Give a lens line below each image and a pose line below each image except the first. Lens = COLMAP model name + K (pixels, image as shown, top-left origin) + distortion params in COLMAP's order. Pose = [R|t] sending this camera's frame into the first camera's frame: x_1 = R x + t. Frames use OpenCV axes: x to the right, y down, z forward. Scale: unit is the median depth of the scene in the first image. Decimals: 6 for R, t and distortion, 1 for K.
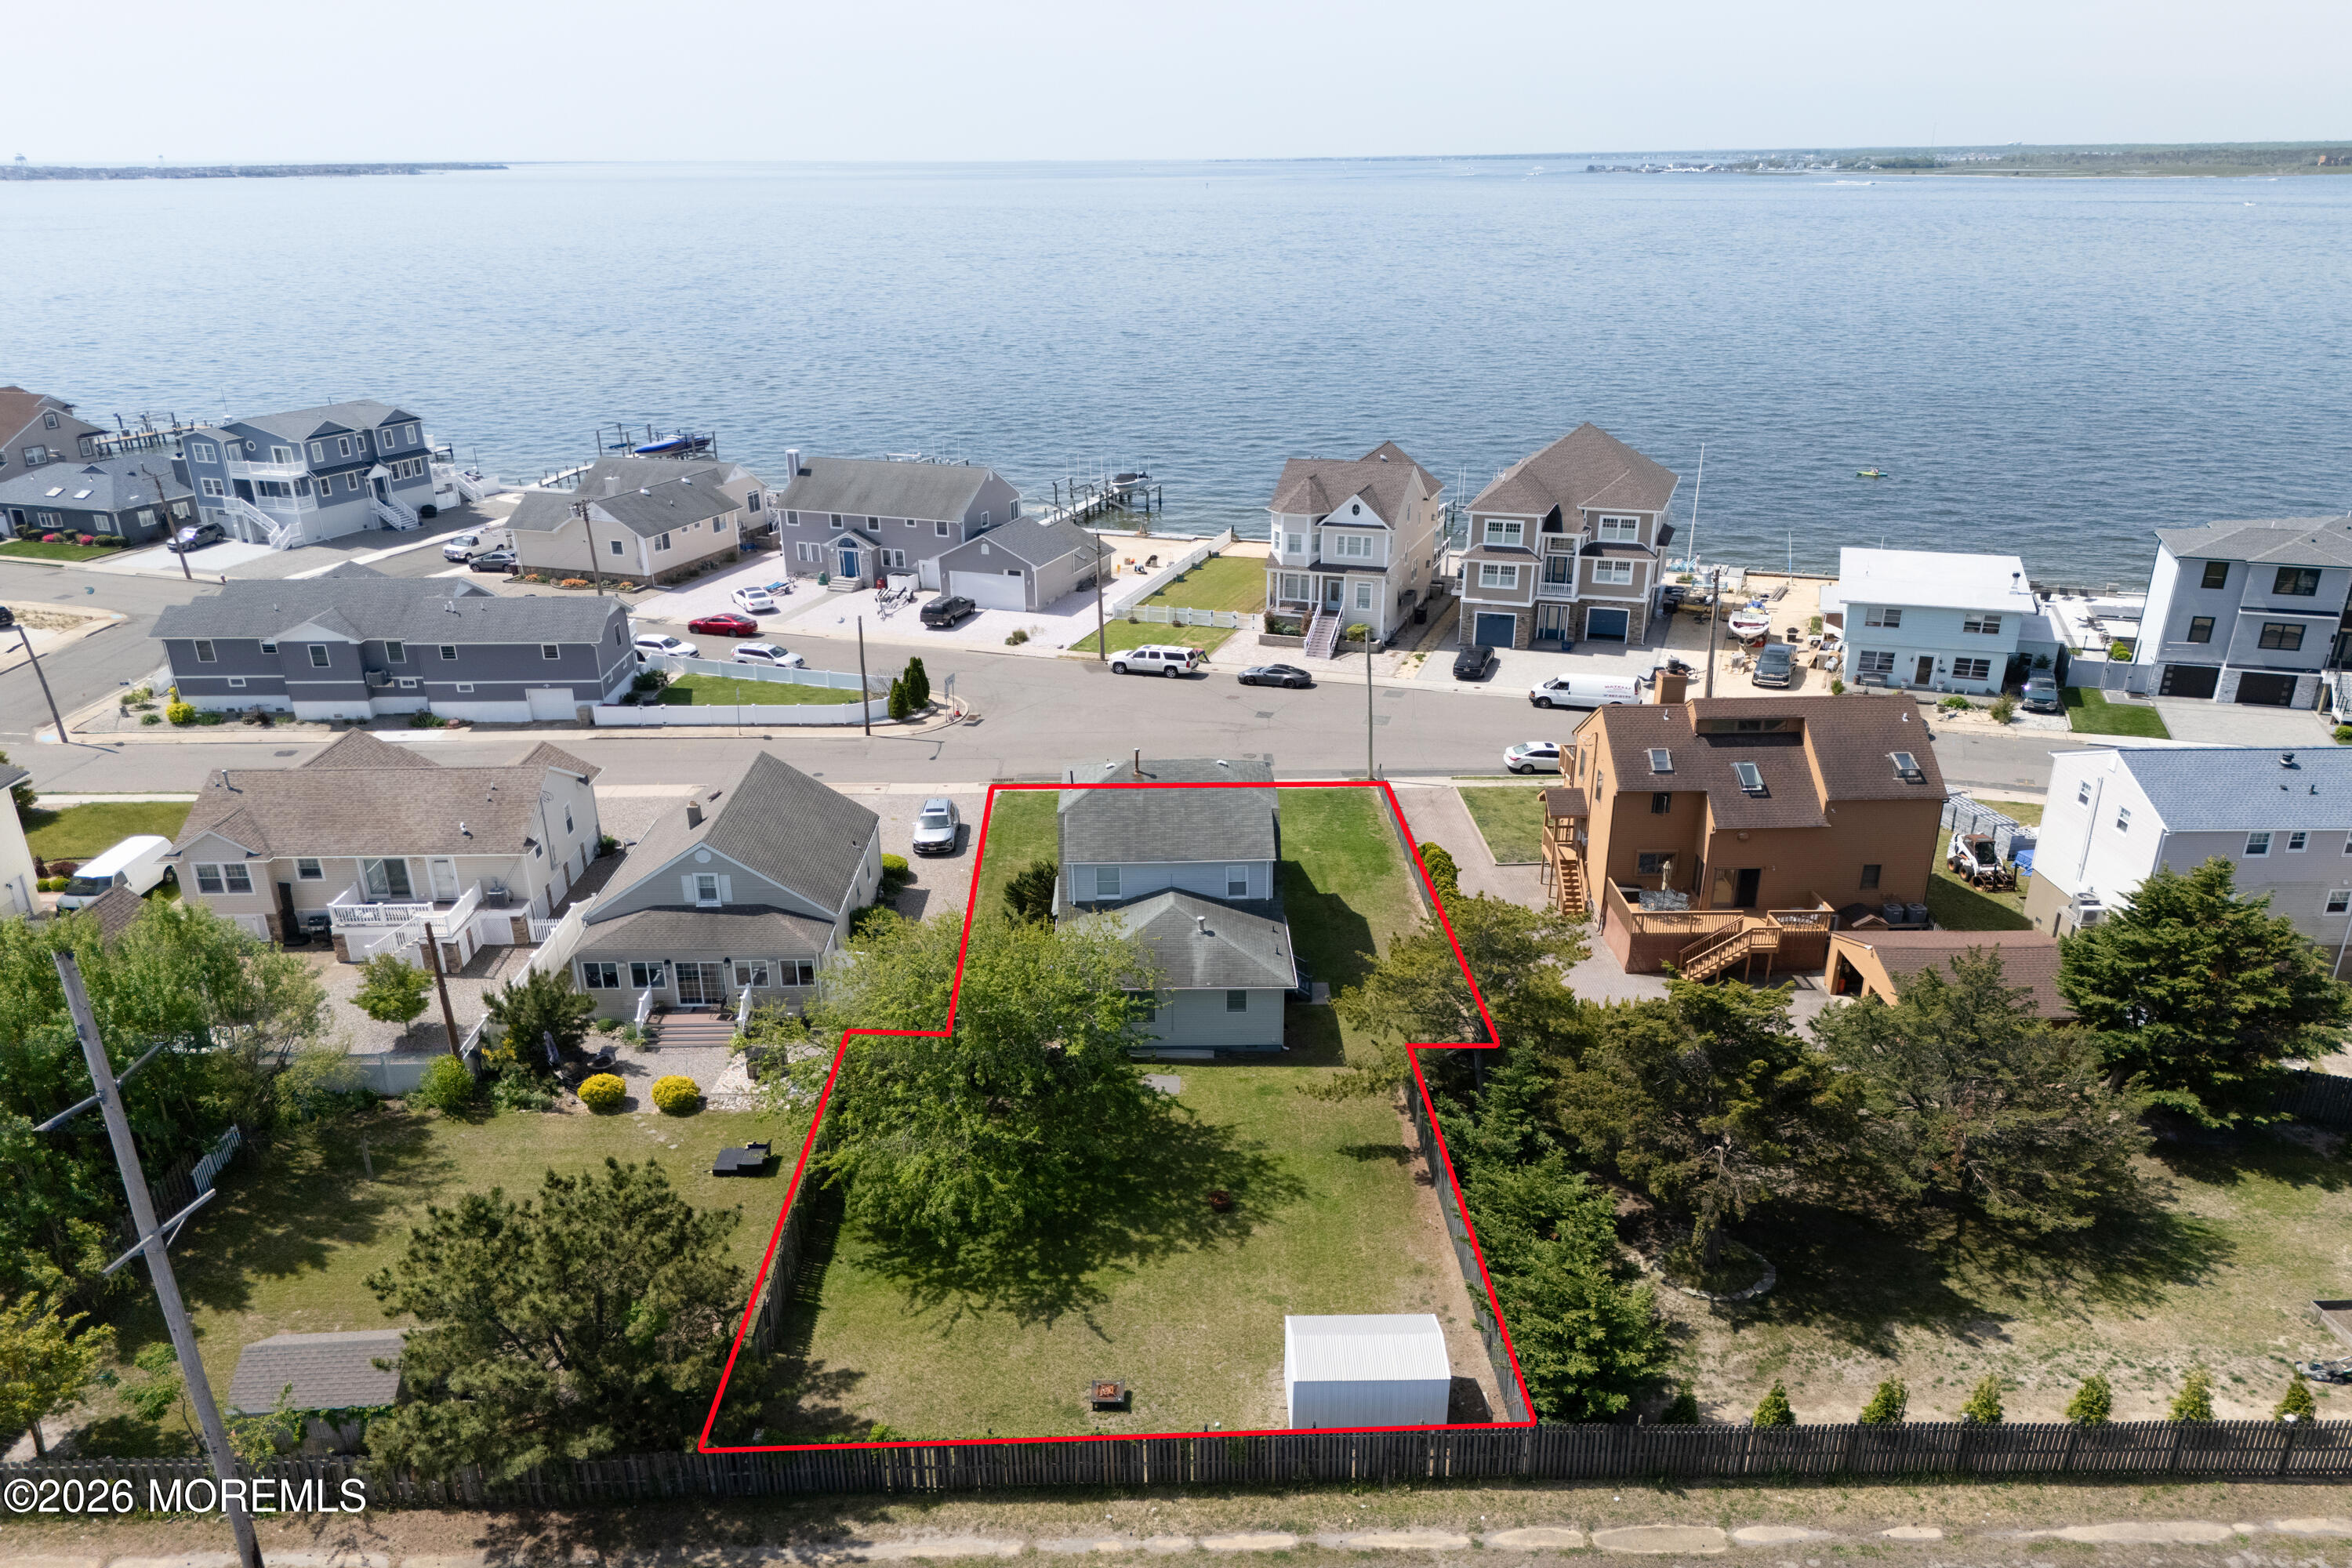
lens RADIAL K [[1700.7, 0, 1166.2], [0, 1700.7, 894.7], [0, 0, 1]] dist [0.060316, -0.047292]
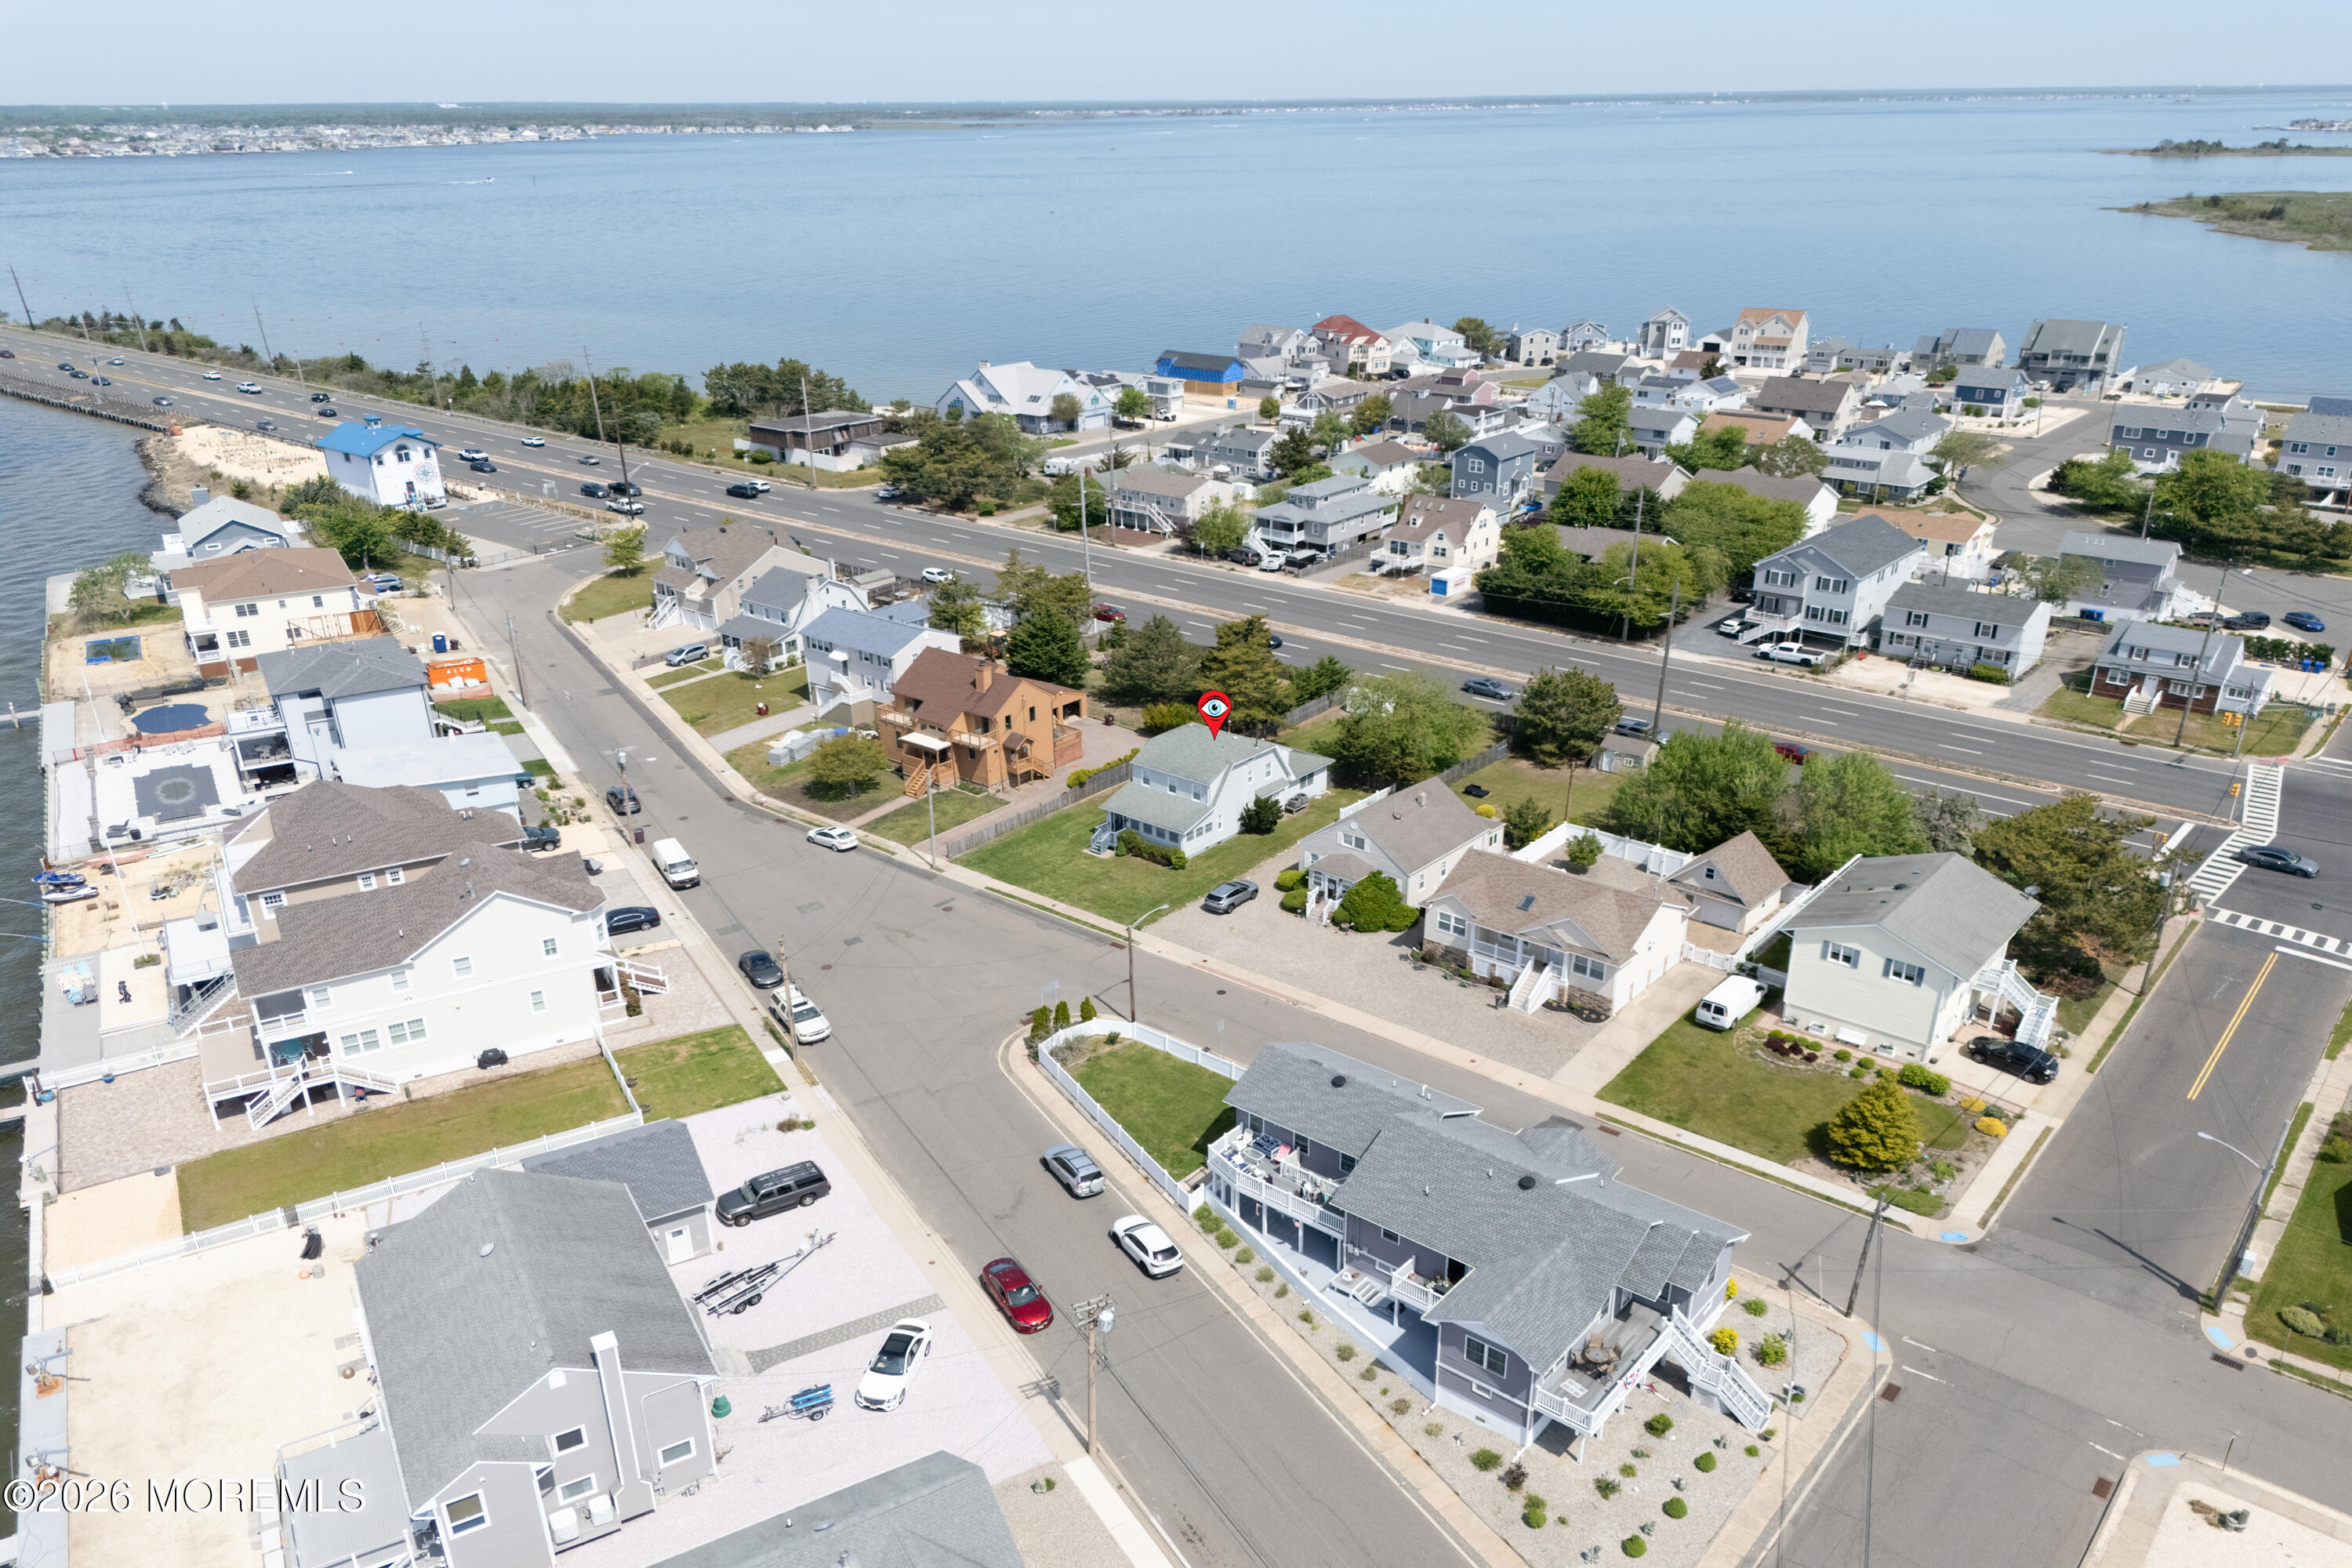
lens RADIAL K [[1737.8, 0, 1171.7], [0, 1737.8, 858.7], [0, 0, 1]] dist [0.074353, -0.080645]
pose [[-0.758905, -0.248422, 0.601955, -0.764656], [0.269183, 0.722033, 0.637345, -0.796725], [-0.592962, 0.645720, -0.481084, 1.314733]]
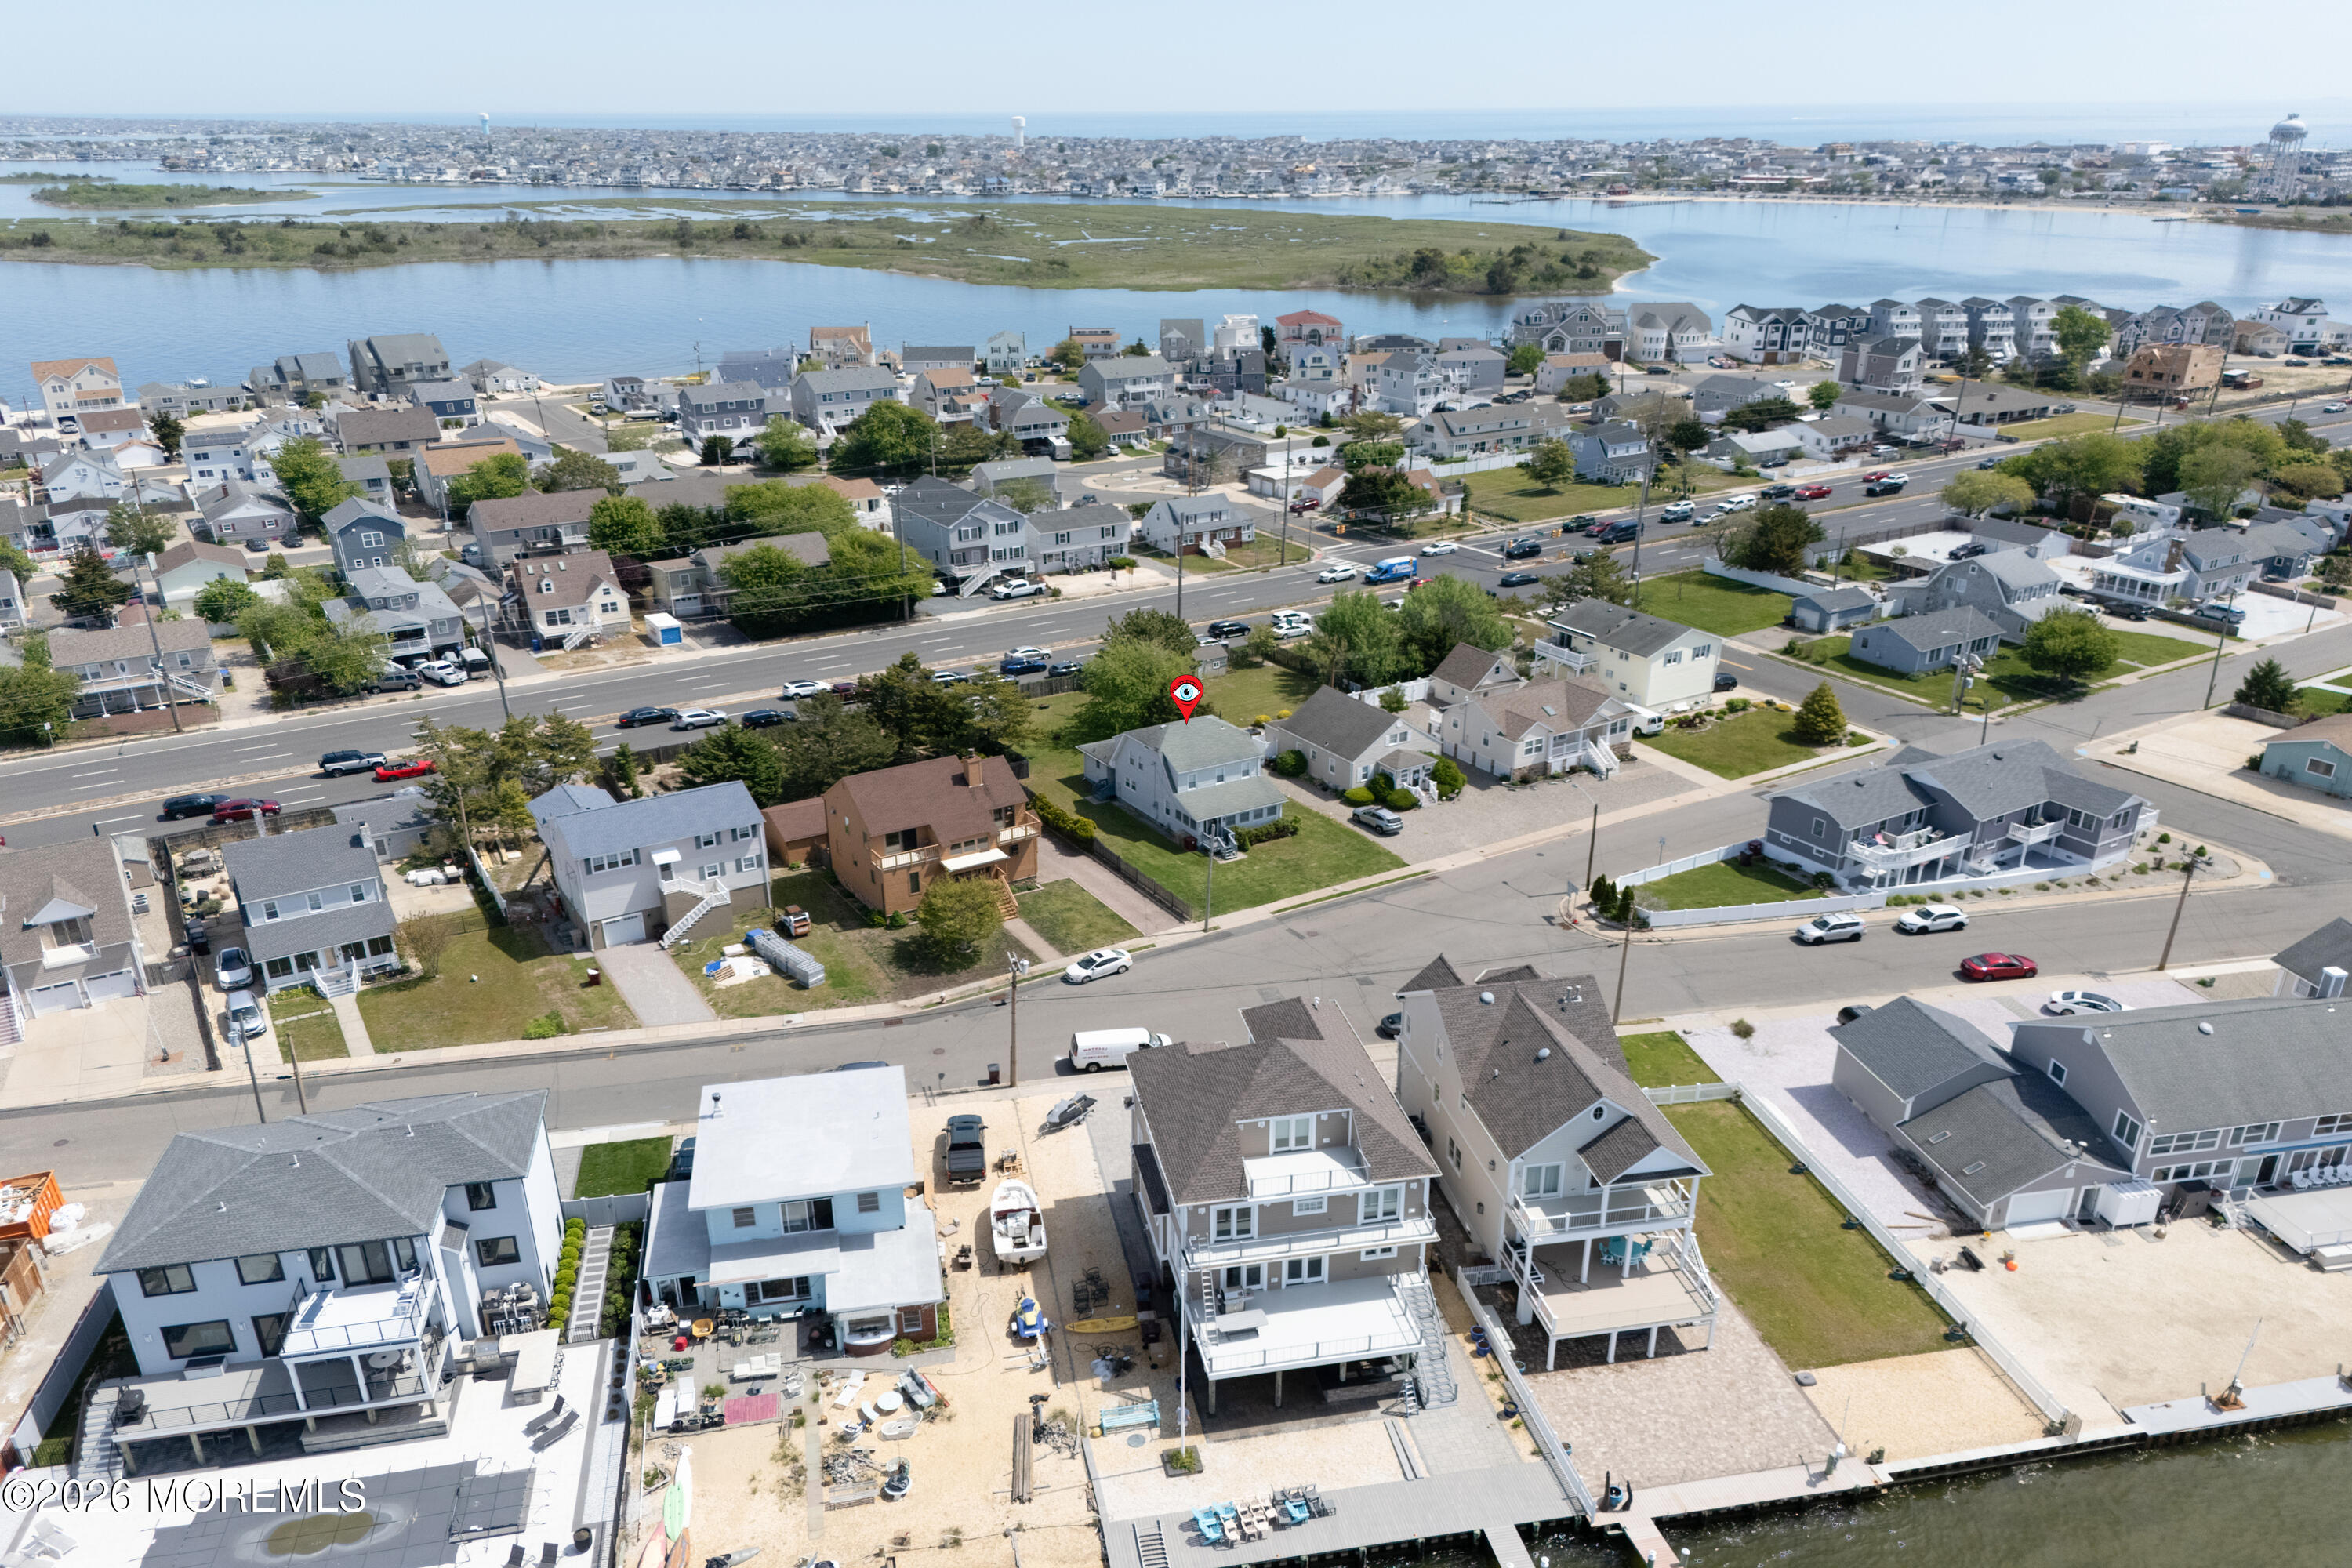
lens RADIAL K [[1737.8, 0, 1171.7], [0, 1737.8, 858.7], [0, 0, 1]] dist [0.074353, -0.080645]
pose [[-0.860263, 0.210093, -0.464551, 0.638833], [-0.192536, 0.709822, 0.677557, -0.859393], [0.472098, 0.672320, -0.570183, 1.437506]]
